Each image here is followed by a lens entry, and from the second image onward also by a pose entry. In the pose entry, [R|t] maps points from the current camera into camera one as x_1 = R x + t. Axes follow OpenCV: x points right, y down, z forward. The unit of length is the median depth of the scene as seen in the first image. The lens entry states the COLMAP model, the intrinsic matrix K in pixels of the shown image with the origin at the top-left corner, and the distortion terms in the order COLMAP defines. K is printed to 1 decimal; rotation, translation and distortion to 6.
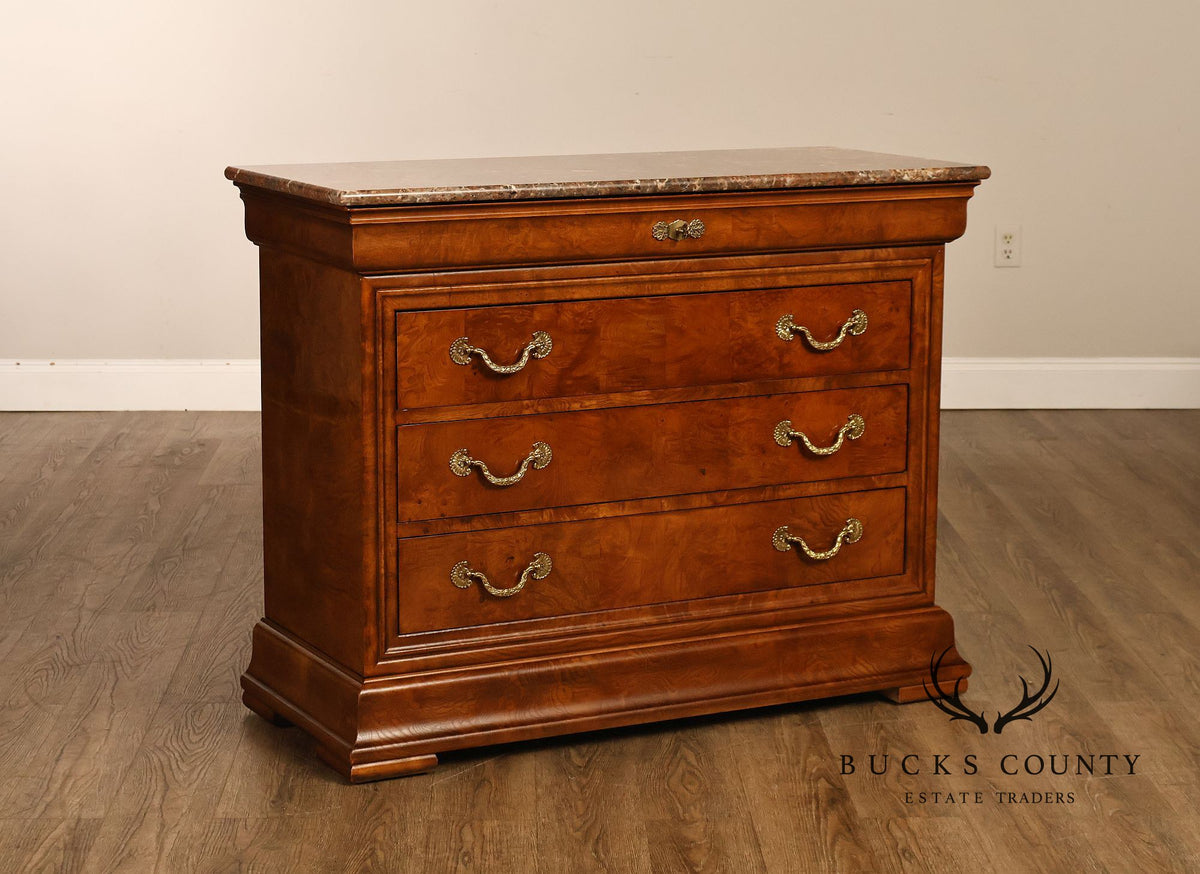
lens RADIAL K [[2670.8, 0, 600.0], [0, 2670.8, 437.0], [0, 0, 1]] dist [-0.007566, 0.159274]
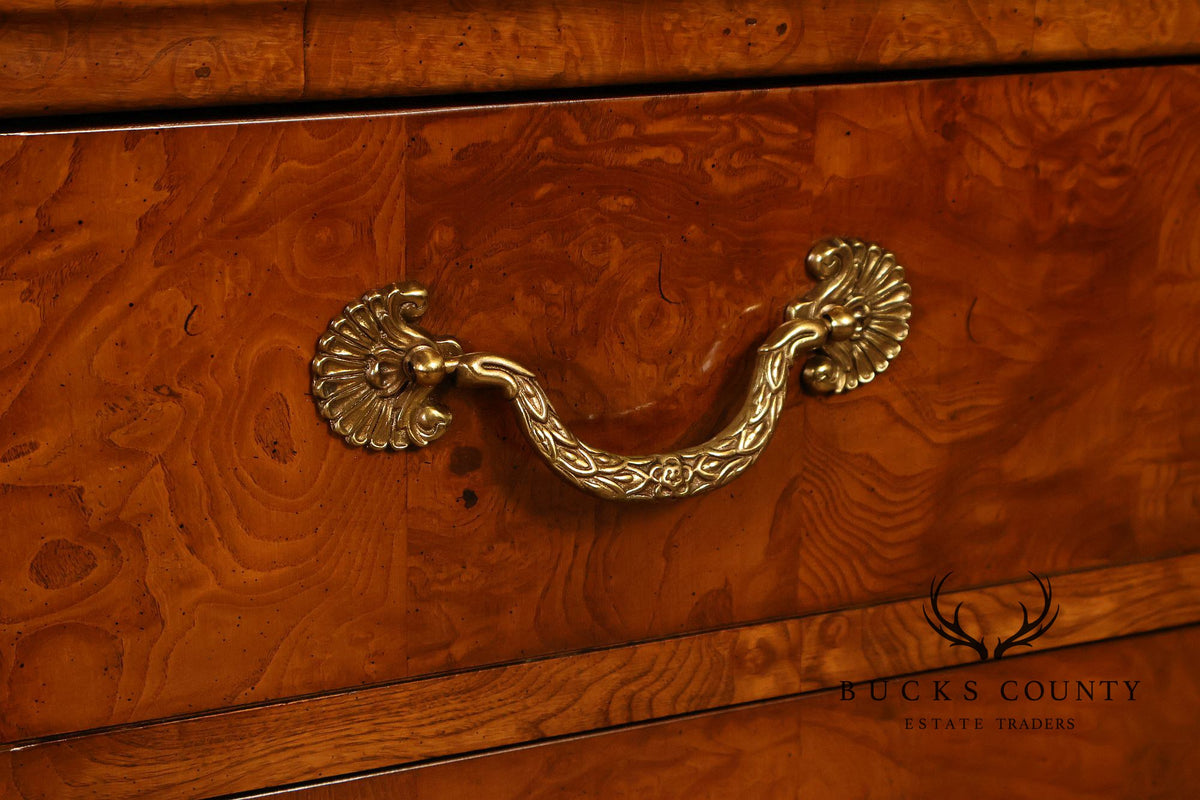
lens RADIAL K [[2375.8, 0, 600.0], [0, 2375.8, 400.0], [0, 0, 1]] dist [0.015842, -0.230423]
pose [[0.999503, 0.014673, -0.027894, -0.033941], [-0.012245, 0.996281, 0.085288, -0.041945], [0.029042, -0.084904, 0.995966, 0.836296]]
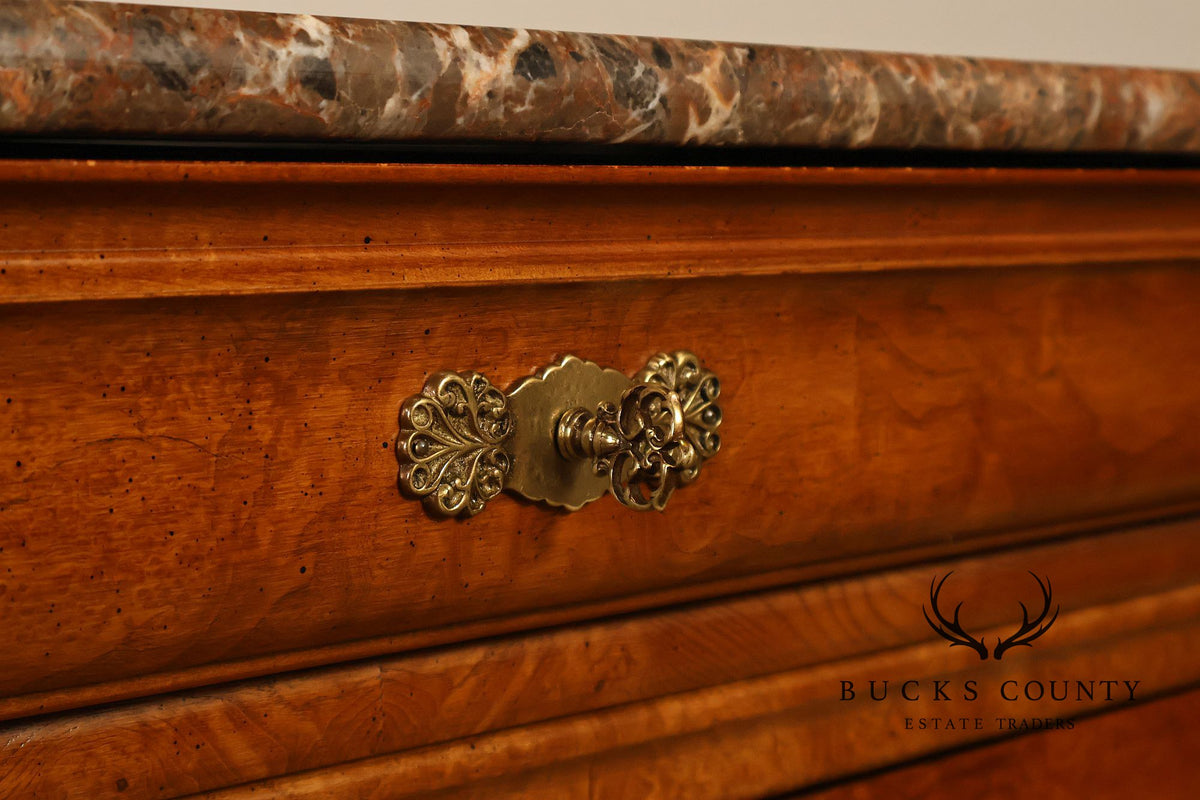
lens RADIAL K [[2375.8, 0, 600.0], [0, 2375.8, 400.0], [0, 0, 1]] dist [0.015842, -0.230423]
pose [[0.952350, -0.021960, 0.304216, -0.005567], [0.046544, 0.996187, -0.073797, -0.070308], [-0.301436, 0.084440, 0.949740, 0.886652]]
